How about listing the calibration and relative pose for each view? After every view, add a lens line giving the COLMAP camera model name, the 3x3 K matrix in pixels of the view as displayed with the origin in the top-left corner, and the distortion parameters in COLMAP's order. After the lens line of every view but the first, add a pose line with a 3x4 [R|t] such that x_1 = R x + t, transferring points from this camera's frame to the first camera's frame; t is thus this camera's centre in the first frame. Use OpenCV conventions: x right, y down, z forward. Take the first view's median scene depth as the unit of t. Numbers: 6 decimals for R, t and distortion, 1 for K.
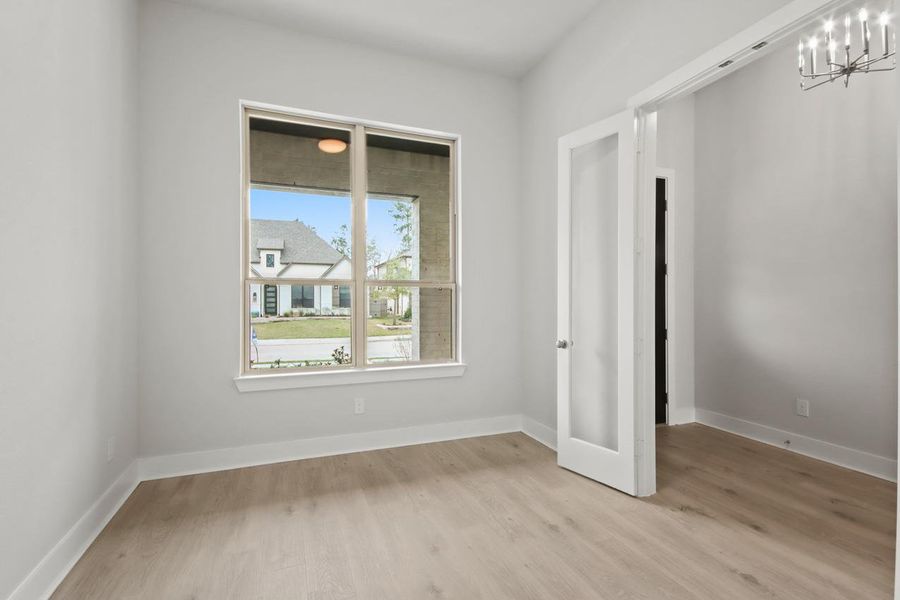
lens RADIAL K [[413.2, 0, 450.0], [0, 413.2, 300.0], [0, 0, 1]] dist [0.000783, -0.000298]
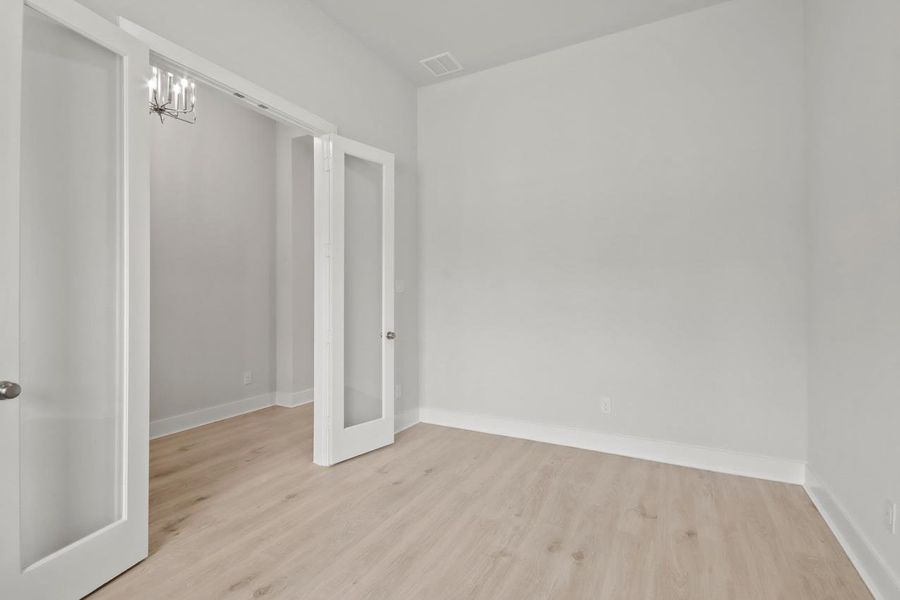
lens RADIAL K [[413.2, 0, 450.0], [0, 413.2, 300.0], [0, 0, 1]] dist [0.000783, -0.000298]
pose [[-0.647132, -0.005205, 0.762360, -0.568106], [-0.003306, 0.999986, 0.004020, -0.004777], [-0.762370, 0.000081, -0.647141, 1.219522]]
